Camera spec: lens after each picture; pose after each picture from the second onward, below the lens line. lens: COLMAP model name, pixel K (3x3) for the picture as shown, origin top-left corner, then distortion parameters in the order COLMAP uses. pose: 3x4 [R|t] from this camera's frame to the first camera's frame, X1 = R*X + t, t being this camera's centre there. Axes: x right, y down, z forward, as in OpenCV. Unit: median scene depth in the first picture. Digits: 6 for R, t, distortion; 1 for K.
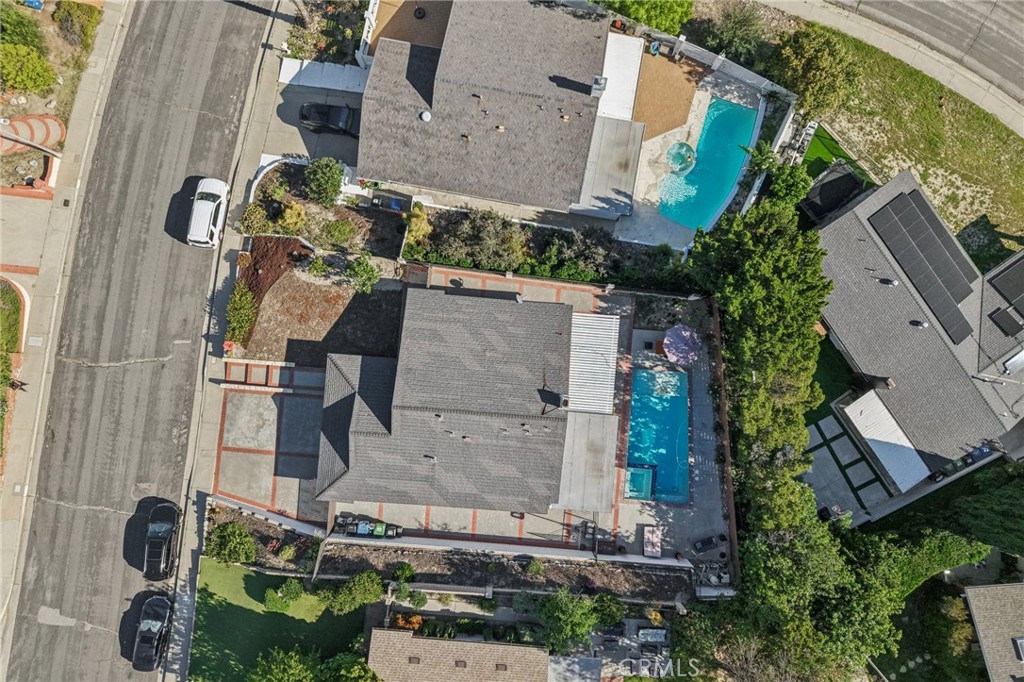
lens RADIAL K [[733.7, 0, 512.3], [0, 733.7, 356.3], [0, 0, 1]] dist [-0.034867, 0.054677]
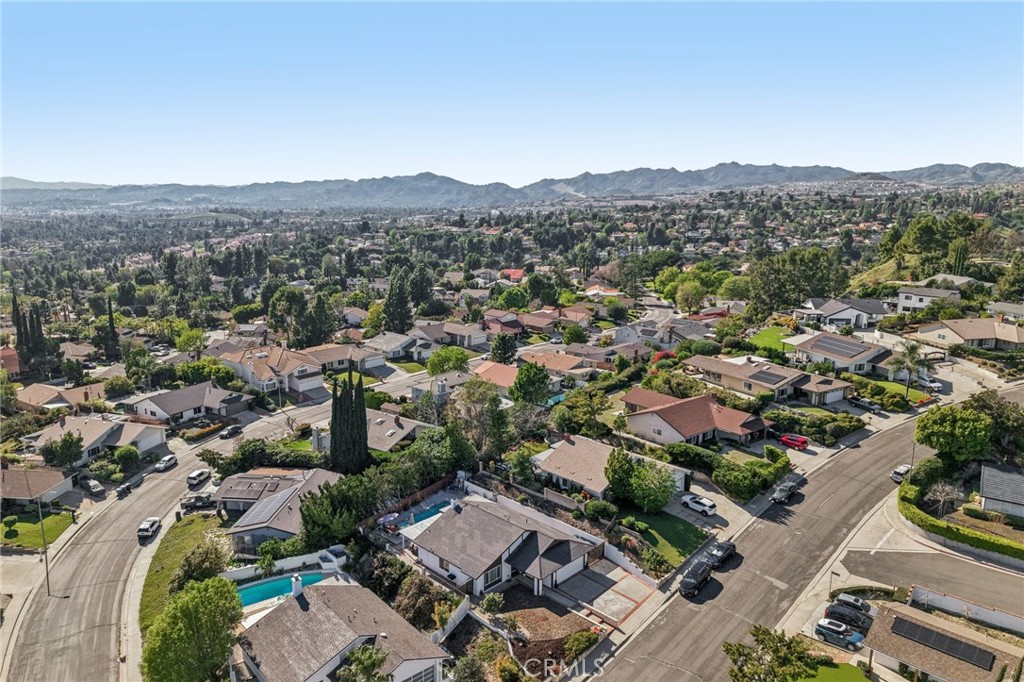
lens RADIAL K [[686.1, 0, 509.3], [0, 686.1, 343.5], [0, 0, 1]] dist [0.013596, -0.004700]
pose [[-0.775264, -0.153087, 0.612805, -0.986847], [0.631144, -0.149442, 0.761133, -1.056710], [-0.024941, 0.976848, 0.212476, 0.172348]]
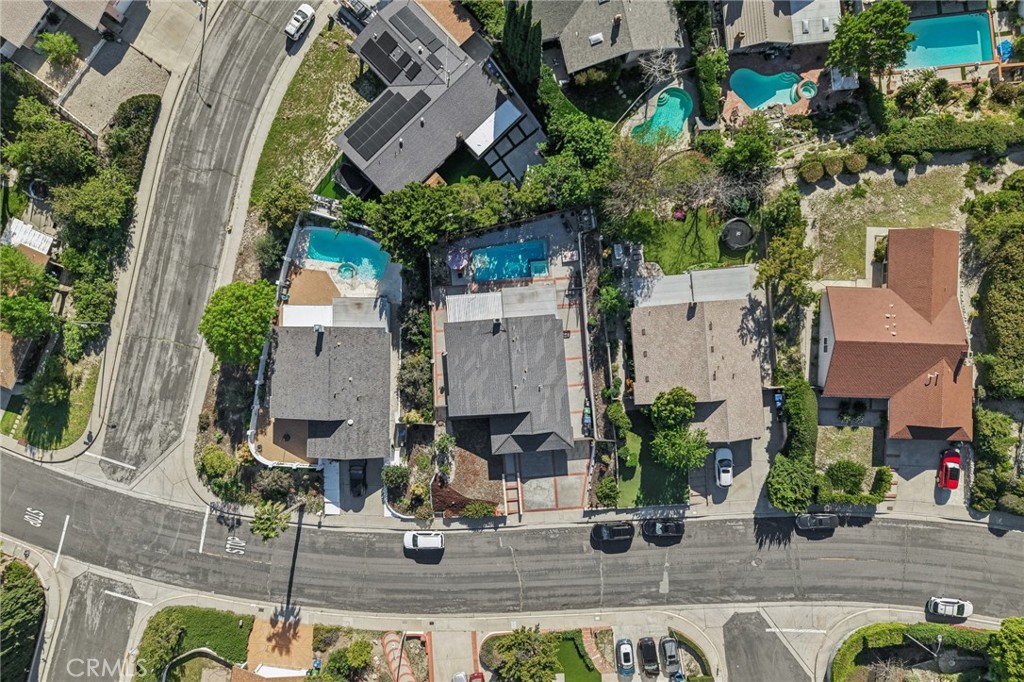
lens RADIAL K [[684.6, 0, 526.8], [0, 684.6, 342.5], [0, 0, 1]] dist [0.017018, -0.001960]
pose [[-0.157616, -0.987434, -0.011448, 0.022293], [0.986961, -0.157903, 0.031228, 0.066041], [-0.032643, -0.006377, 0.999447, -0.630775]]
